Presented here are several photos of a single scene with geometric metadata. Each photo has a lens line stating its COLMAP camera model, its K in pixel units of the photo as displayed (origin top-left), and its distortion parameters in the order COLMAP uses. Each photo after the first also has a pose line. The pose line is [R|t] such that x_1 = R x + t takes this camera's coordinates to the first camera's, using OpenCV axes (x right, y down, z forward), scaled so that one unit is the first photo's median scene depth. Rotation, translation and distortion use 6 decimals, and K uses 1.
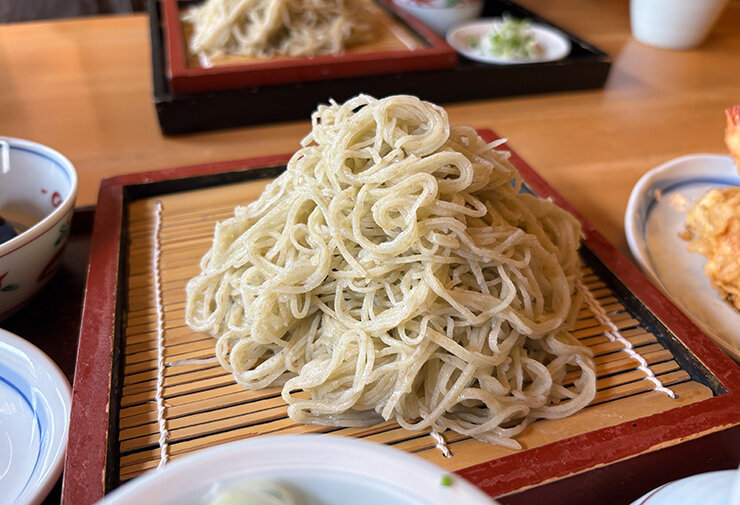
lens RADIAL K [[599.9, 0, 374.0], [0, 599.9, 256.0], [0, 0, 1]] dist [-0.012733, 0.012567]
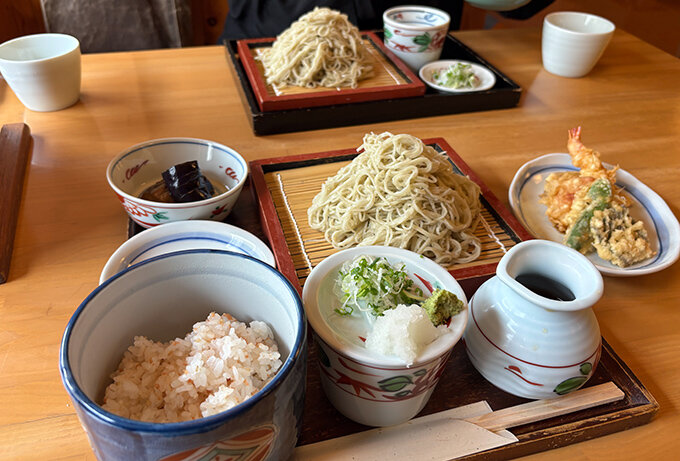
lens RADIAL K [[531.3, 0, 337.4], [0, 531.3, 226.8], [0, 0, 1]] dist [0.035570, -0.010158]
pose [[0.999651, 0.021305, -0.015597, -0.168511], [-0.021161, 0.999733, 0.009312, 0.094237], [0.015791, -0.008979, 0.999835, -1.097665]]
